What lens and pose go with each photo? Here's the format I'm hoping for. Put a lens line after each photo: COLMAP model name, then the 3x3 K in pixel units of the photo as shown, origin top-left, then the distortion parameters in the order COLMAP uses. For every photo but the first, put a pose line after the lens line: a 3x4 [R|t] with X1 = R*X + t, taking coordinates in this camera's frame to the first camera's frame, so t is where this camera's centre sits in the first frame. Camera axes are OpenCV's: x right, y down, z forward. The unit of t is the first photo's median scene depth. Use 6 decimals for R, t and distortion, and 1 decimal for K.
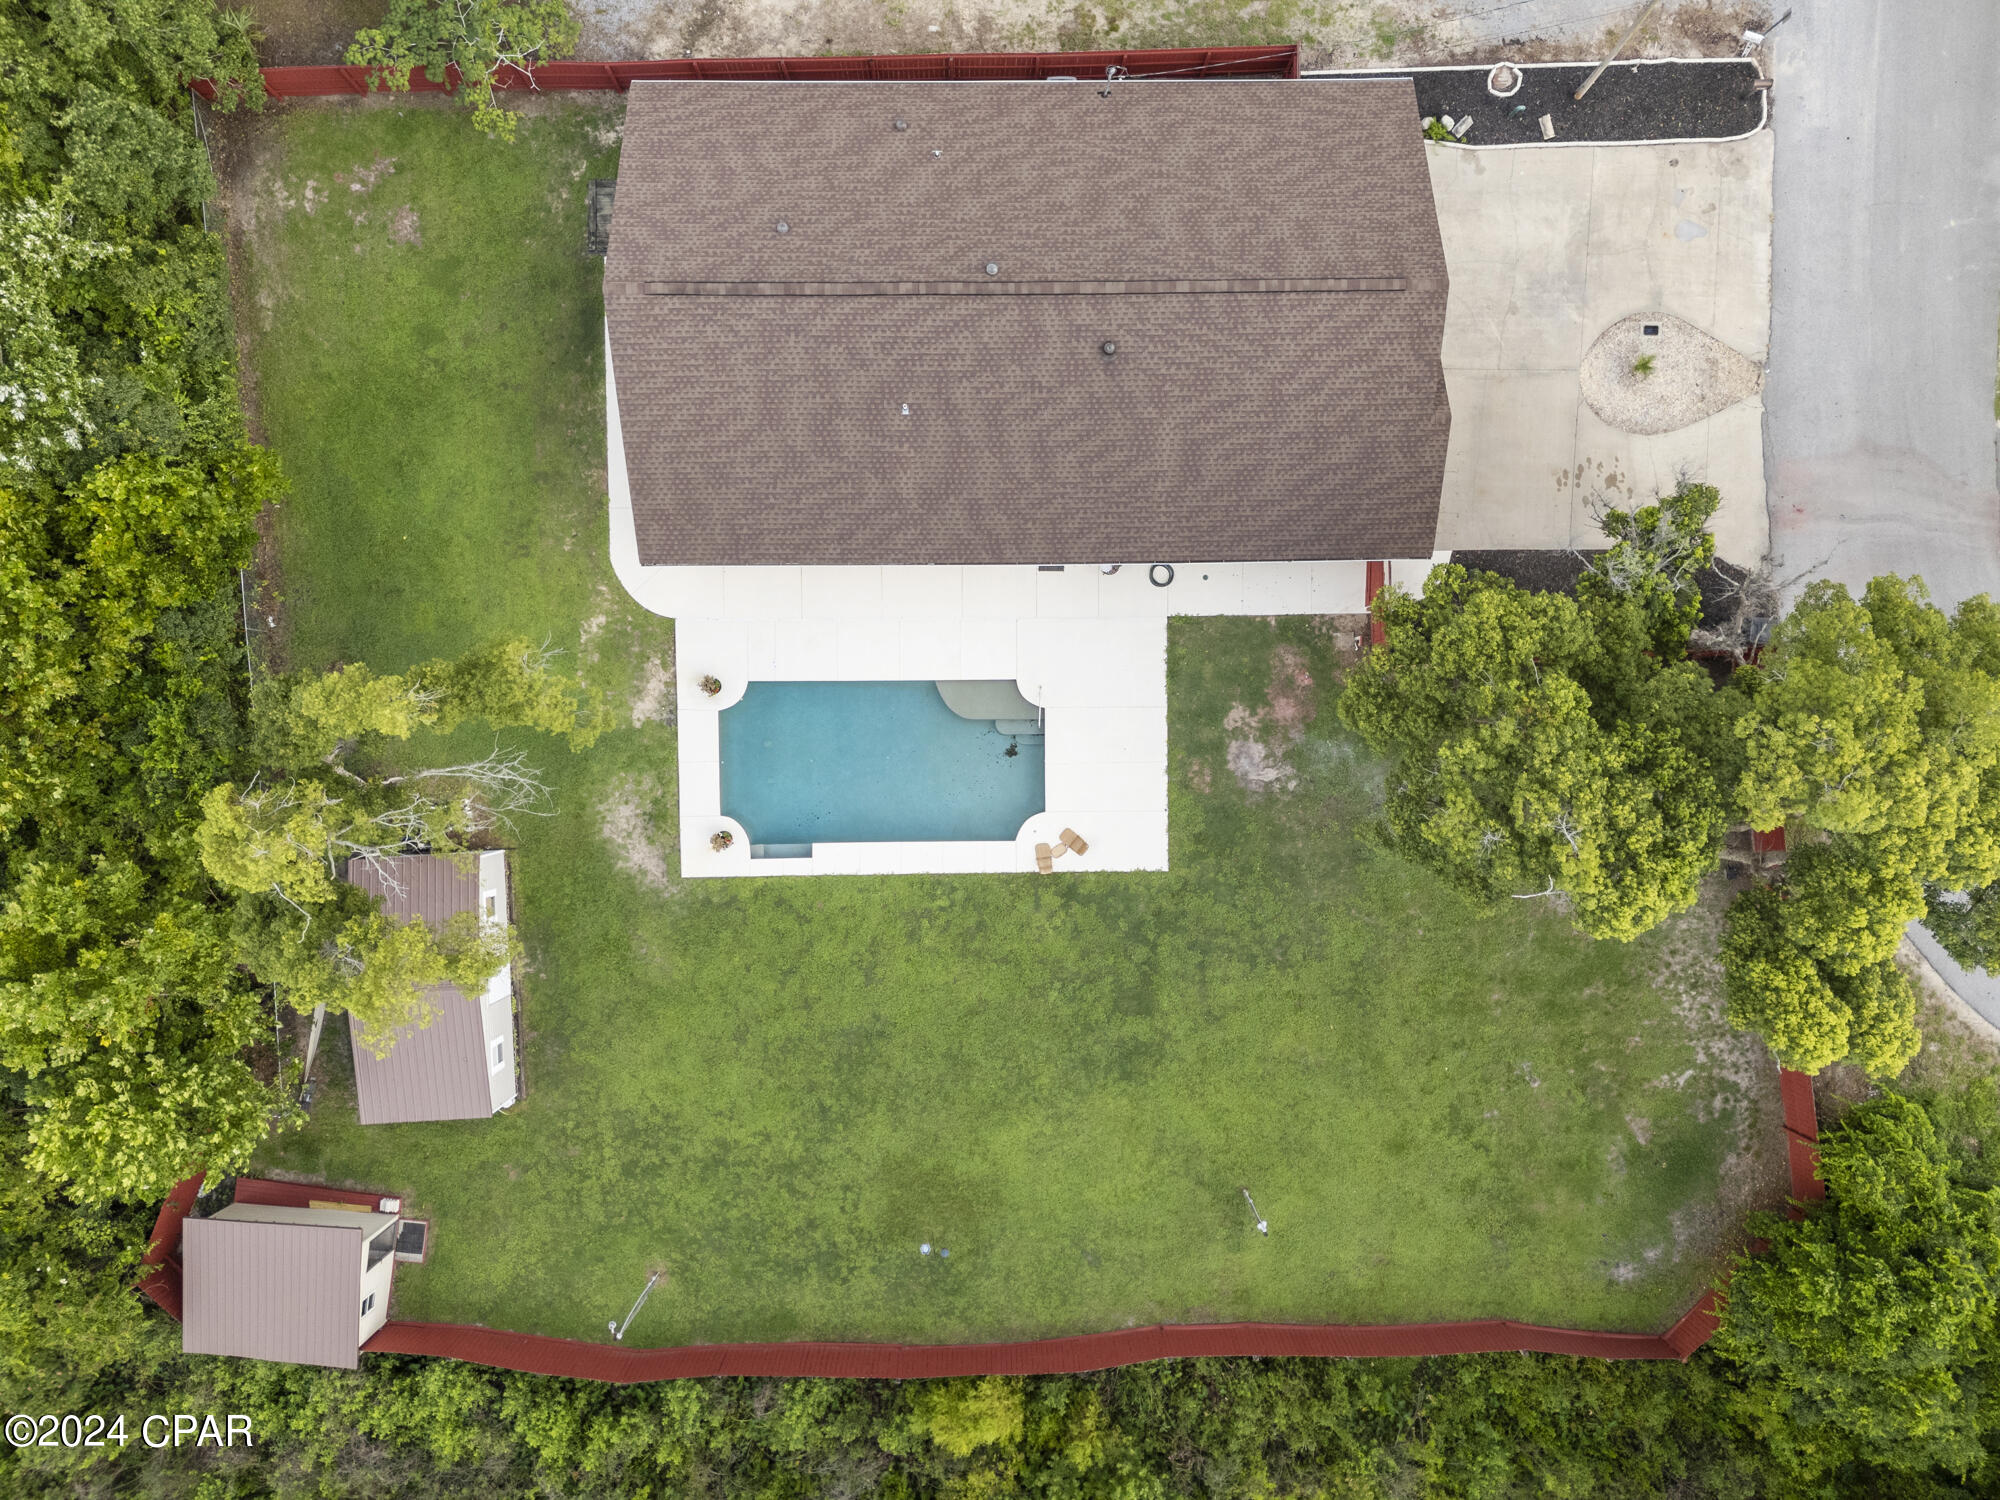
lens RADIAL K [[1484.8, 0, 1008.6], [0, 1484.8, 713.0], [0, 0, 1]] dist [0.050980, -0.005067]
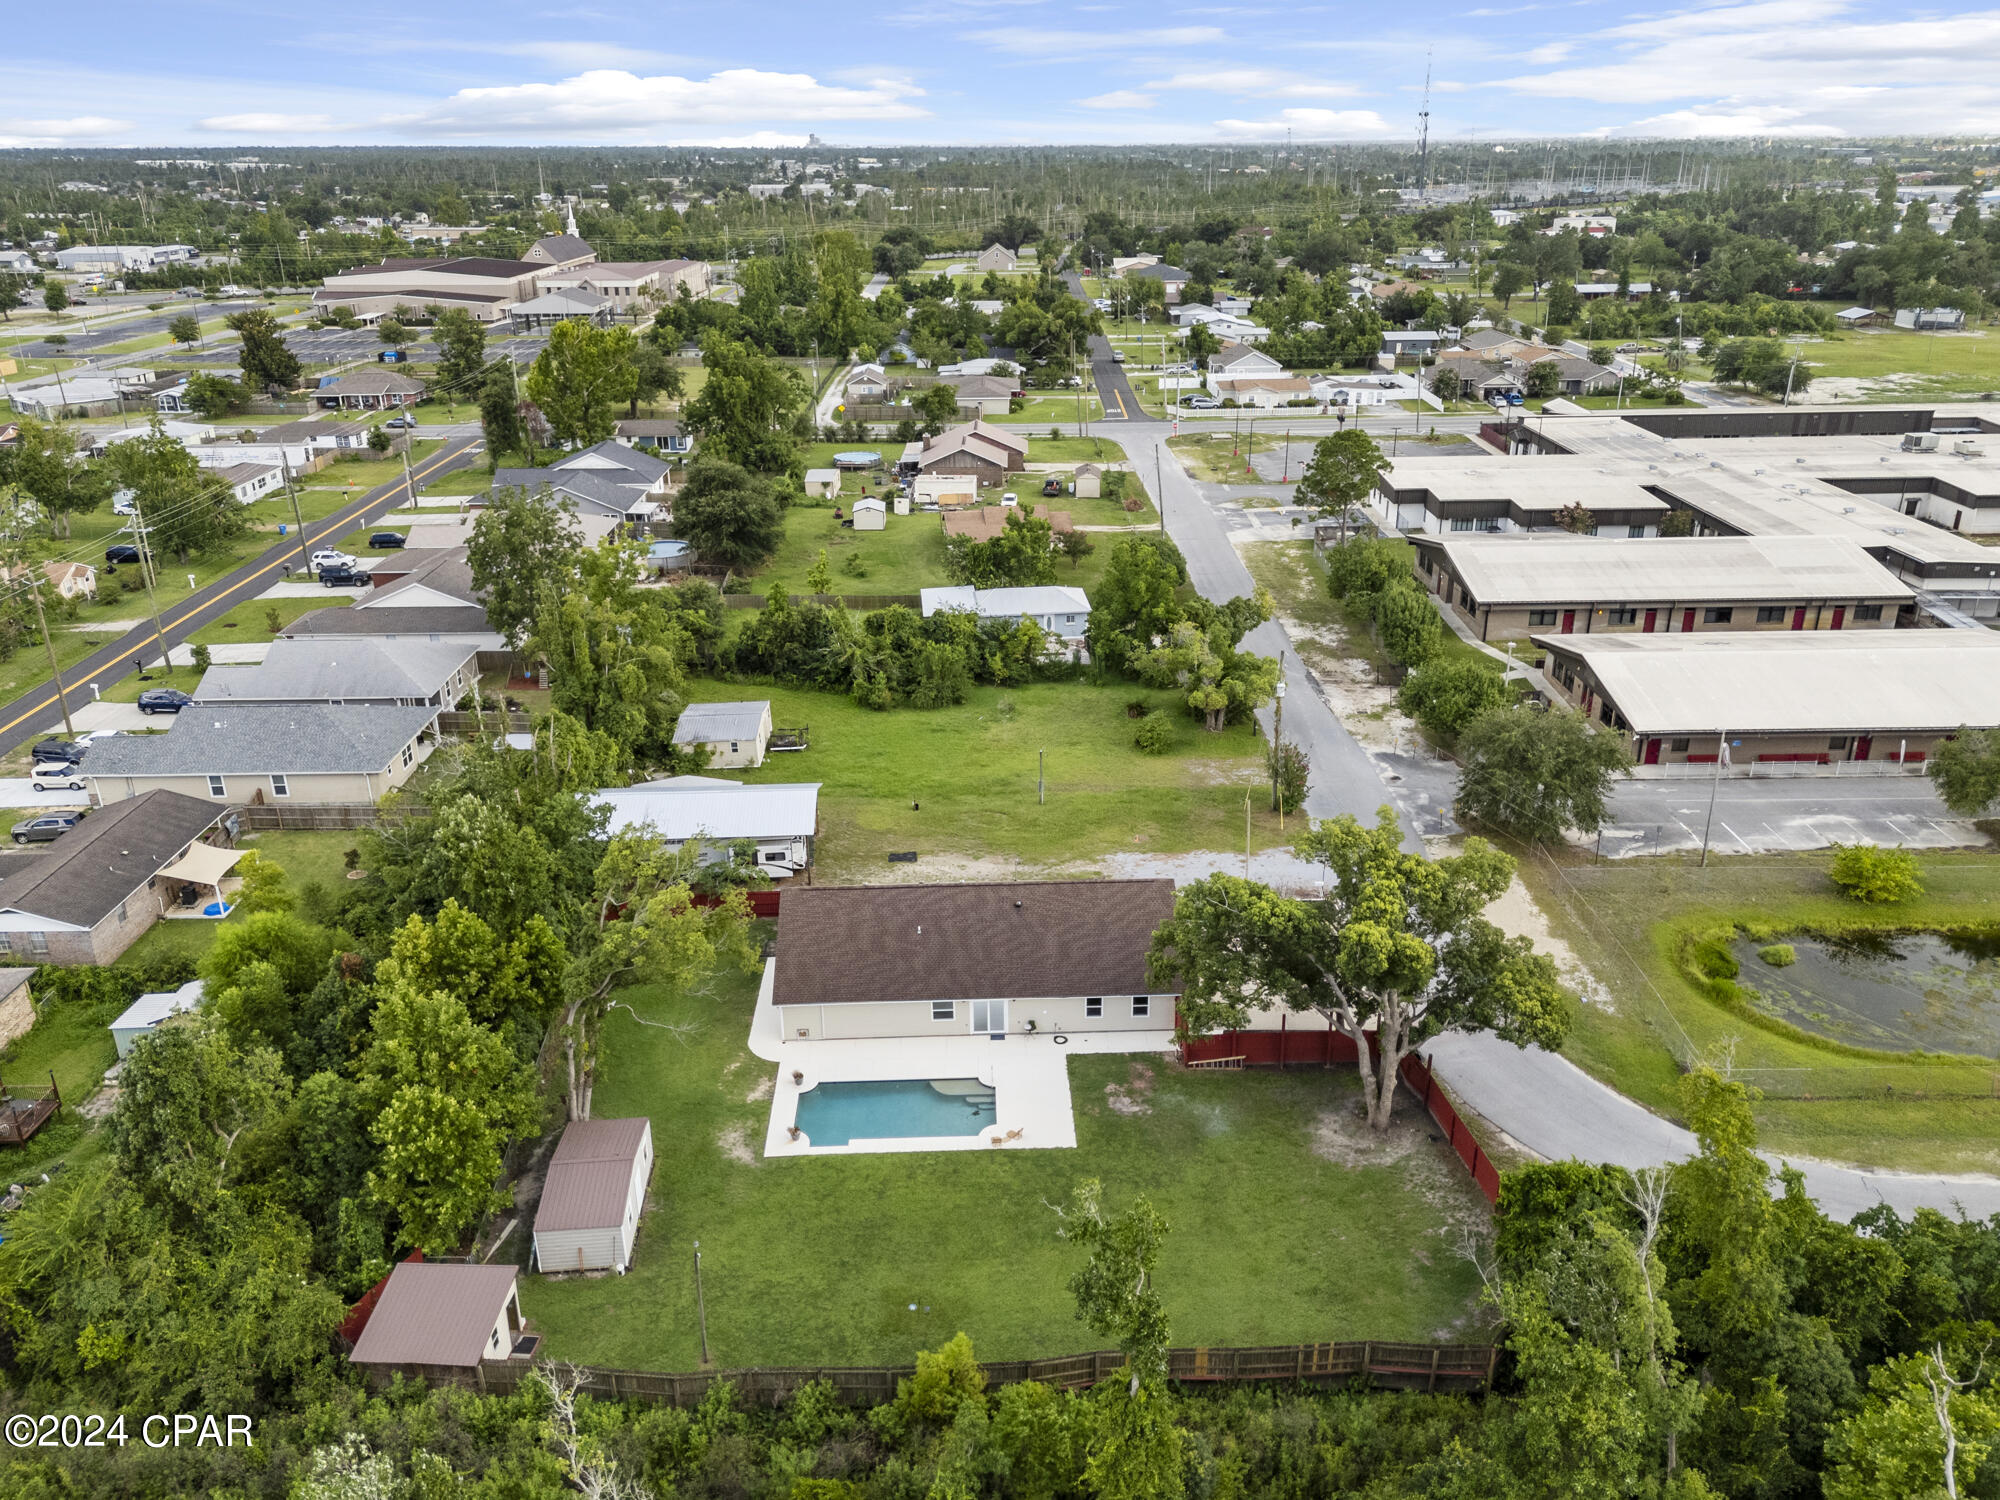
lens RADIAL K [[1484.8, 0, 1008.6], [0, 1484.8, 713.0], [0, 0, 1]] dist [0.050980, -0.005067]
pose [[0.999319, -0.034286, 0.013622, 0.030725], [0.024905, 0.354519, -0.934717, 1.407571], [0.027218, 0.934420, 0.355131, 0.015940]]
